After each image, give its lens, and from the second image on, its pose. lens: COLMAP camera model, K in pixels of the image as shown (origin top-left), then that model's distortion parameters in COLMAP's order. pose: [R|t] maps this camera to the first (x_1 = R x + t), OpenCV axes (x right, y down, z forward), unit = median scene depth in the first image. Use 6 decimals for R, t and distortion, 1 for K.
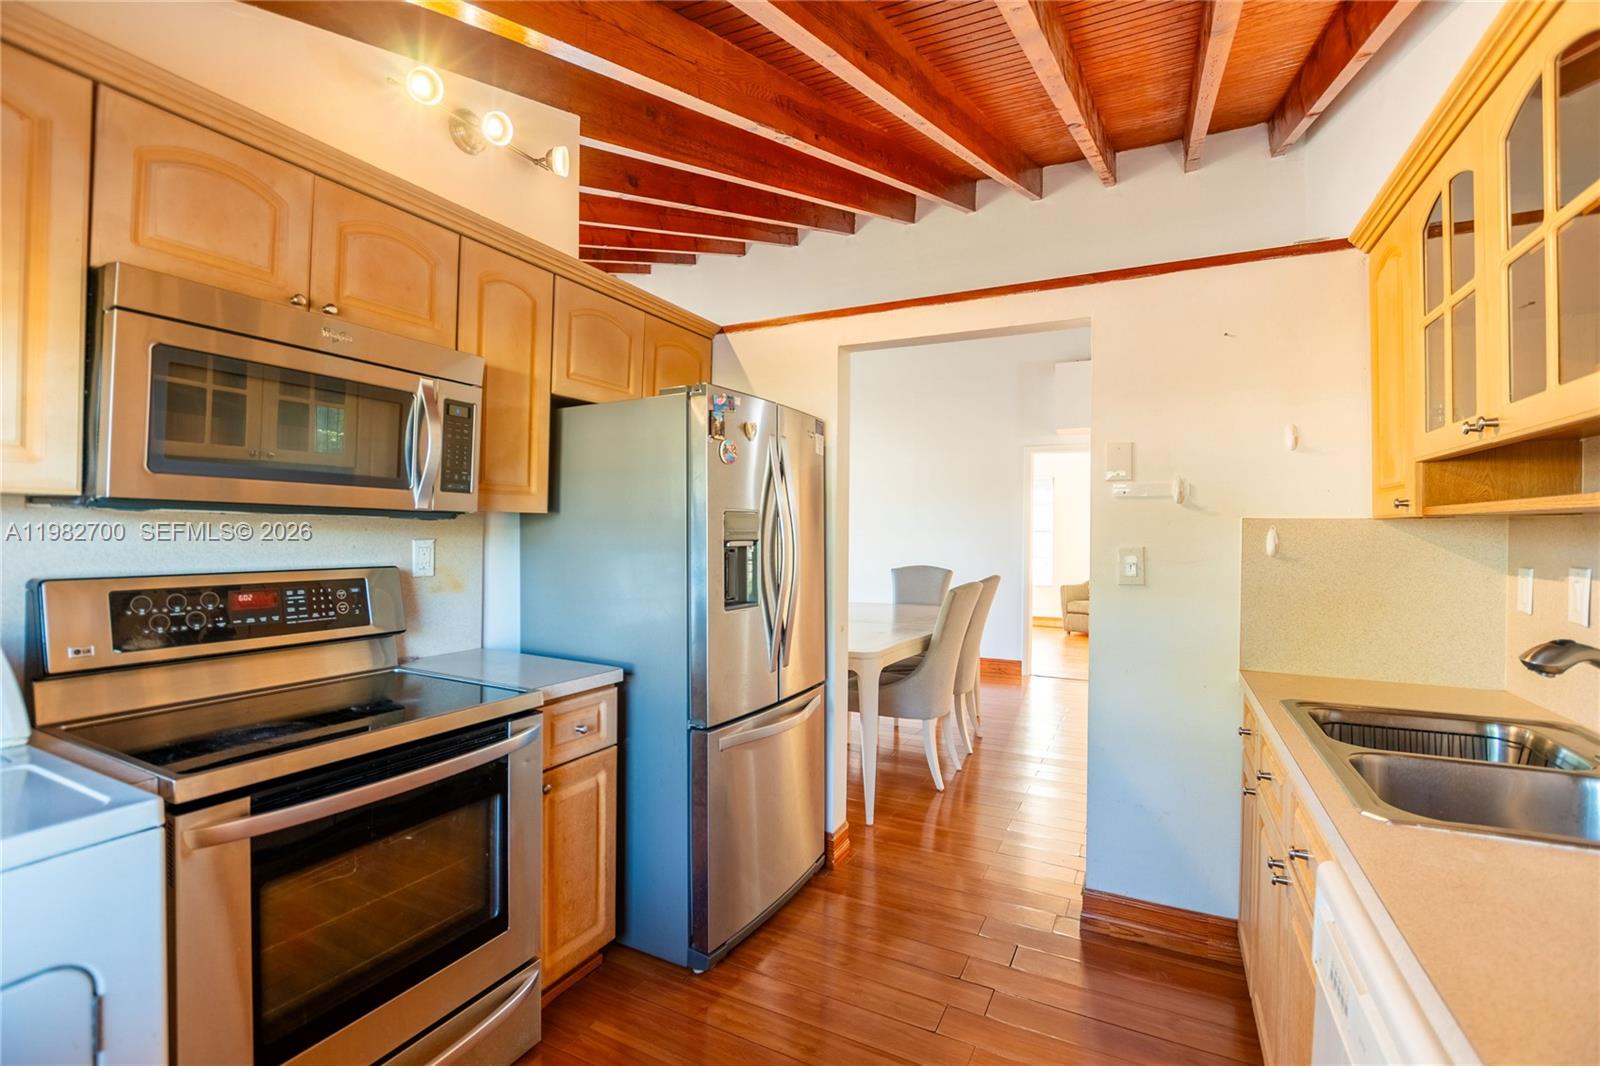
lens RADIAL K [[711.2, 0, 800.2], [0, 711.2, 565.2], [0, 0, 1]] dist [-0.026119, -0.000193]
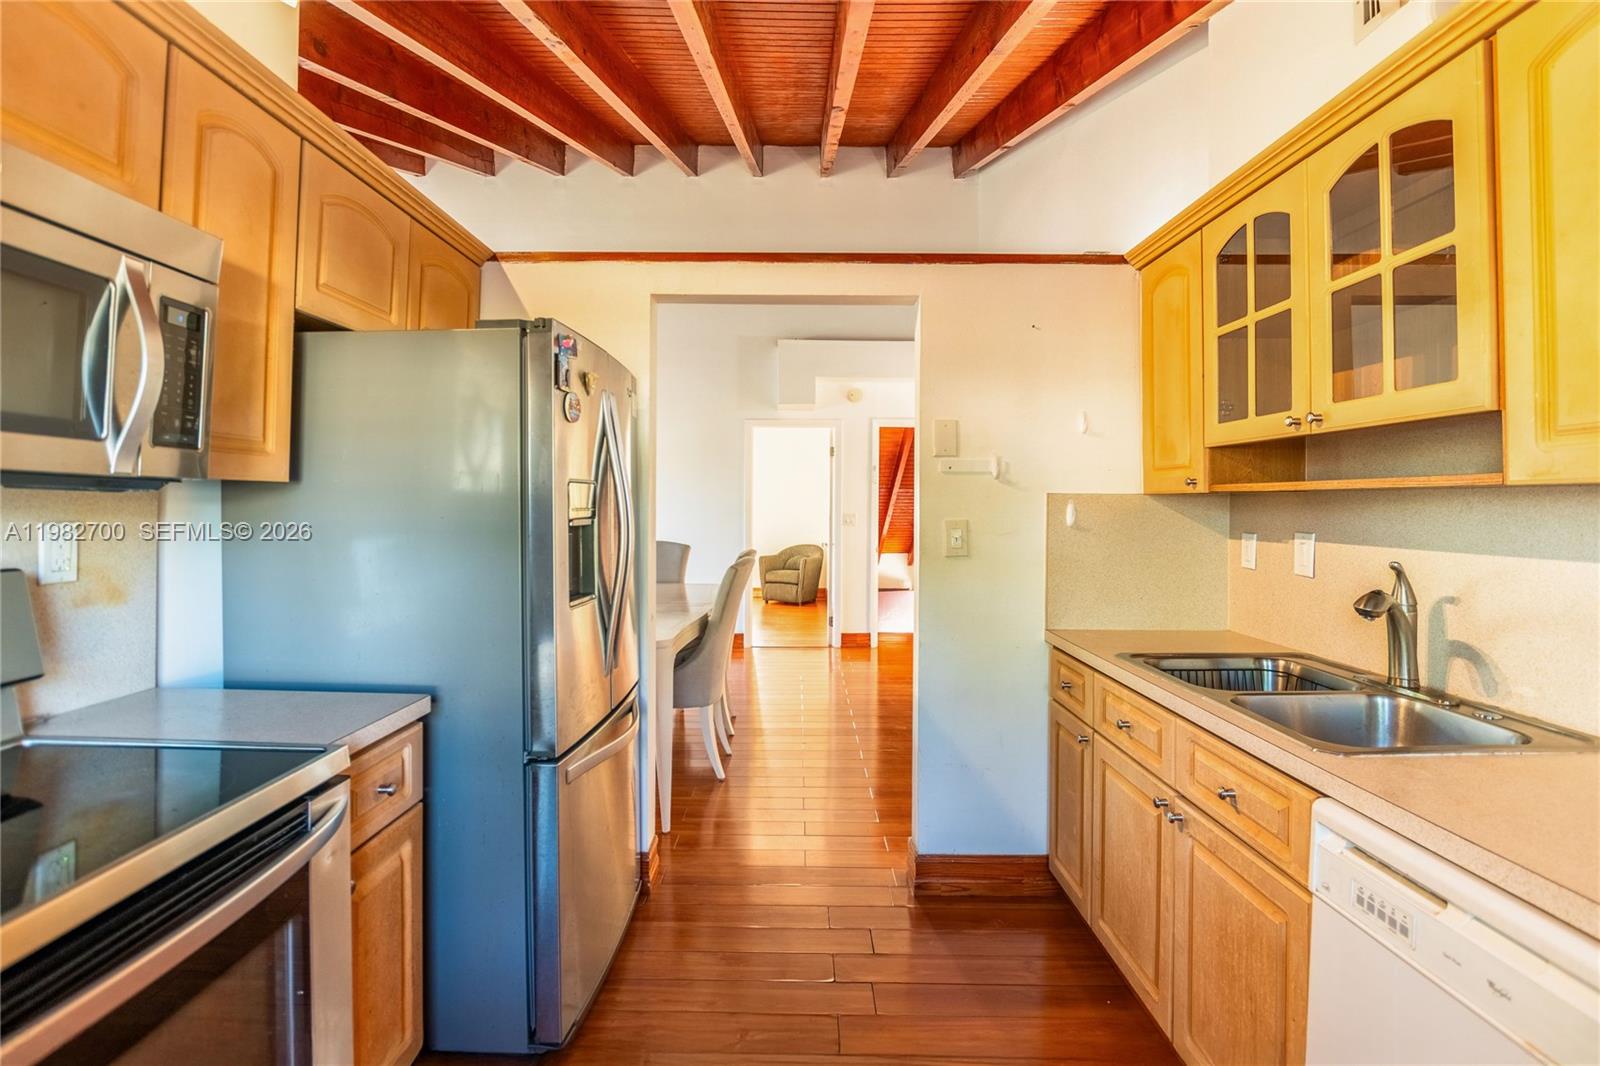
lens RADIAL K [[723.1, 0, 800.0], [0, 723.1, 533.0], [0, 0, 1]] dist [-0.025872, -0.000082]
pose [[0.890905, -0.020410, 0.453732, -0.238105], [0.023621, 0.999720, -0.001409, -0.011689], [-0.453576, 0.011973, 0.891137, 0.163246]]
